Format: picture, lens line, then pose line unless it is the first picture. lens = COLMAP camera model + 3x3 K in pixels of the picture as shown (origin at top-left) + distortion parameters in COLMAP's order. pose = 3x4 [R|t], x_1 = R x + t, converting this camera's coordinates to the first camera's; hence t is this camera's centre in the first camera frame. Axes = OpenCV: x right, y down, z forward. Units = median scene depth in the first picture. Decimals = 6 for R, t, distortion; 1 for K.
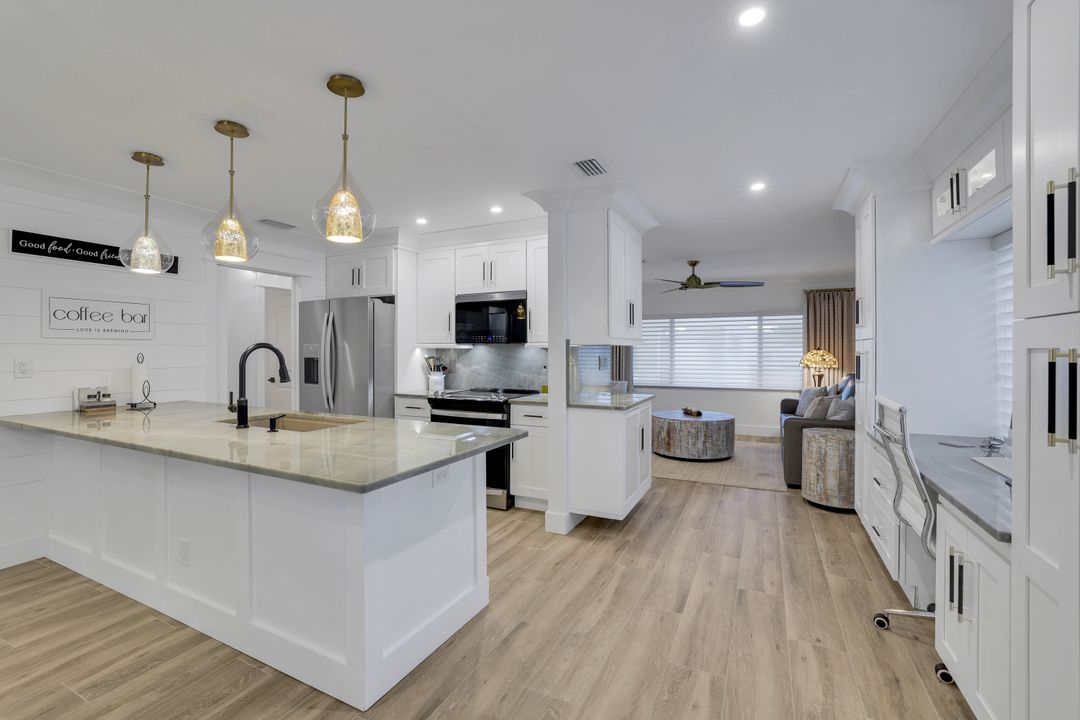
lens RADIAL K [[473.6, 0, 529.9], [0, 473.6, 353.6], [0, 0, 1]] dist [-0.012310, 0.000144]
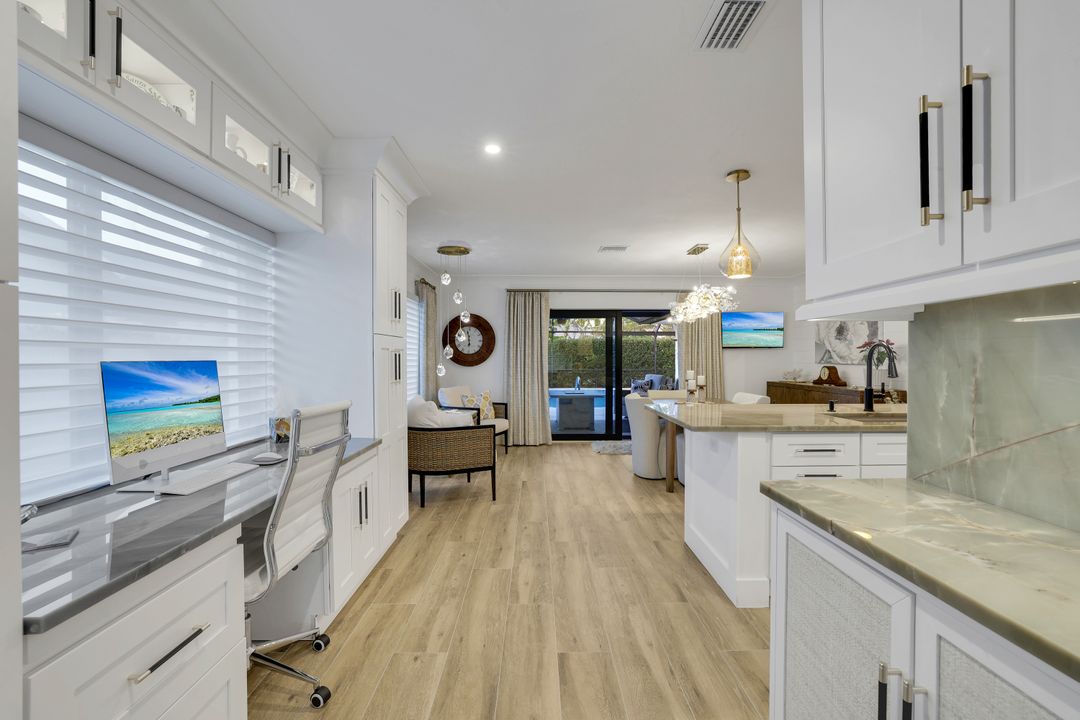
lens RADIAL K [[455.3, 0, 544.6], [0, 455.3, 359.4], [0, 0, 1]] dist [-0.001943, -0.000054]
pose [[-0.885140, 0.000188, -0.465324, 0.724776], [0.001647, 0.999995, -0.002730, 0.024120], [0.465321, -0.003183, -0.885136, 1.715133]]
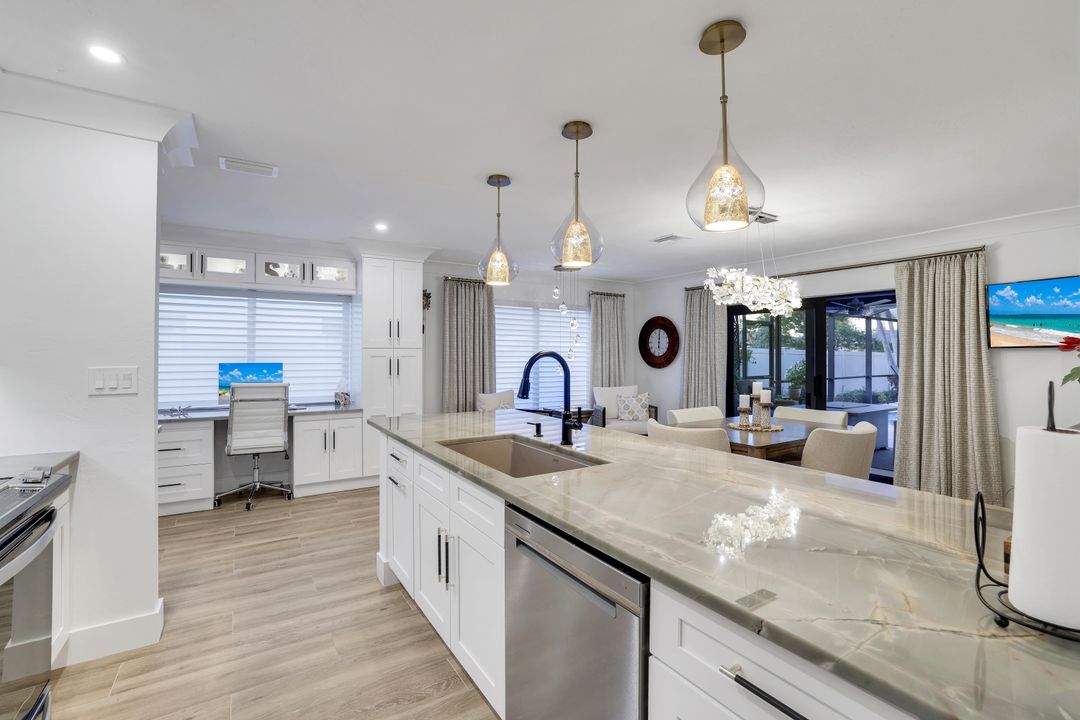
lens RADIAL K [[455.3, 0, 544.6], [0, 455.3, 359.4], [0, 0, 1]] dist [-0.001943, -0.000054]
pose [[-0.874033, -0.003880, 0.485851, -1.036919], [-0.002268, 0.999990, 0.003905, -0.008684], [-0.485862, 0.002311, -0.874033, 1.861788]]
